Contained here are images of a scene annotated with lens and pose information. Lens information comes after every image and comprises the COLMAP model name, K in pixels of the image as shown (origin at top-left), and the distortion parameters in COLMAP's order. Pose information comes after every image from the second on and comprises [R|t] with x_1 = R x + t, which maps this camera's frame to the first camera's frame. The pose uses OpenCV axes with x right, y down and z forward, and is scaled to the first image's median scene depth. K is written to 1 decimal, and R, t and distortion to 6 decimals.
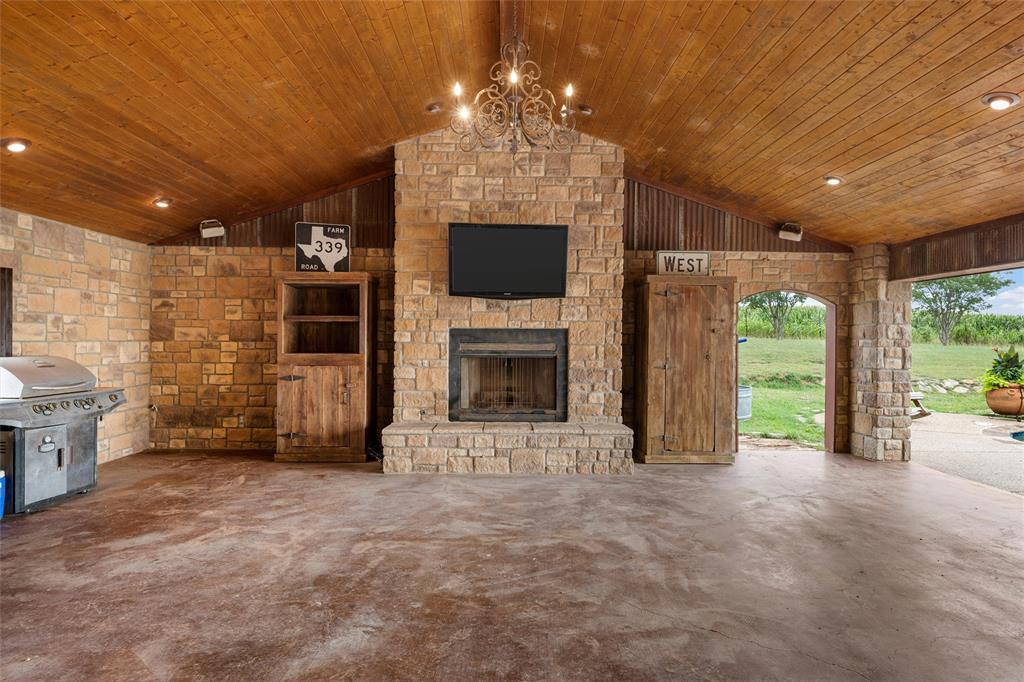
lens RADIAL K [[595.2, 0, 512.9], [0, 595.2, 341.1], [0, 0, 1]] dist [0.005506, 0.001153]
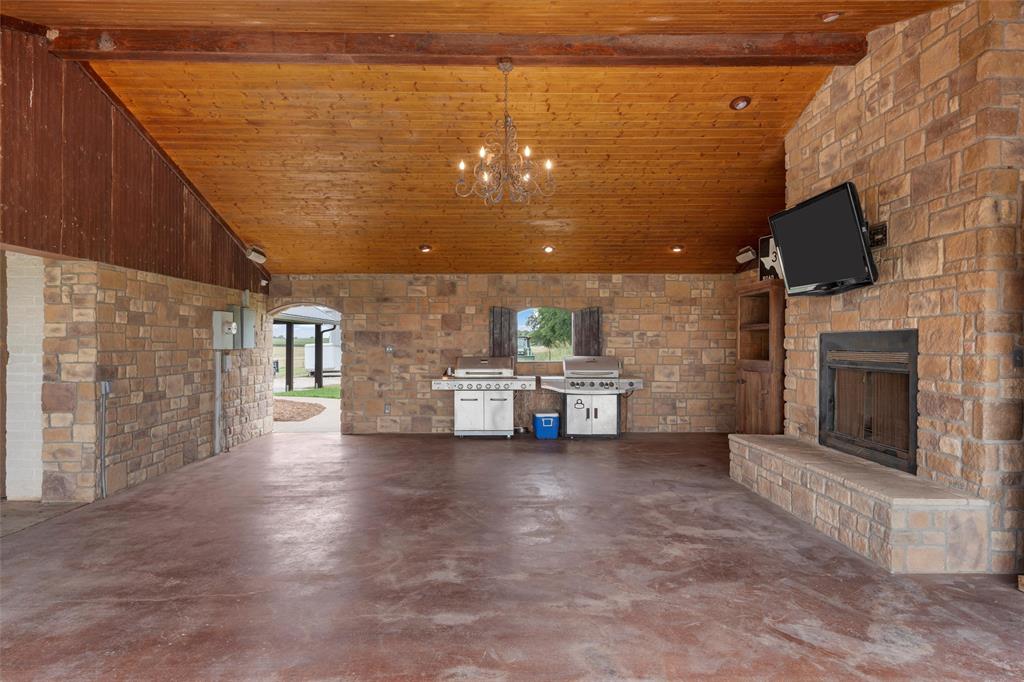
lens RADIAL K [[595.2, 0, 510.2], [0, 595.2, 341.7], [0, 0, 1]] dist [0.005506, 0.001153]
pose [[-0.008124, -0.009511, -0.999922, 0.739002], [-0.004542, 0.999945, -0.009474, 0.000440], [0.999957, 0.004465, -0.008167, 0.572020]]
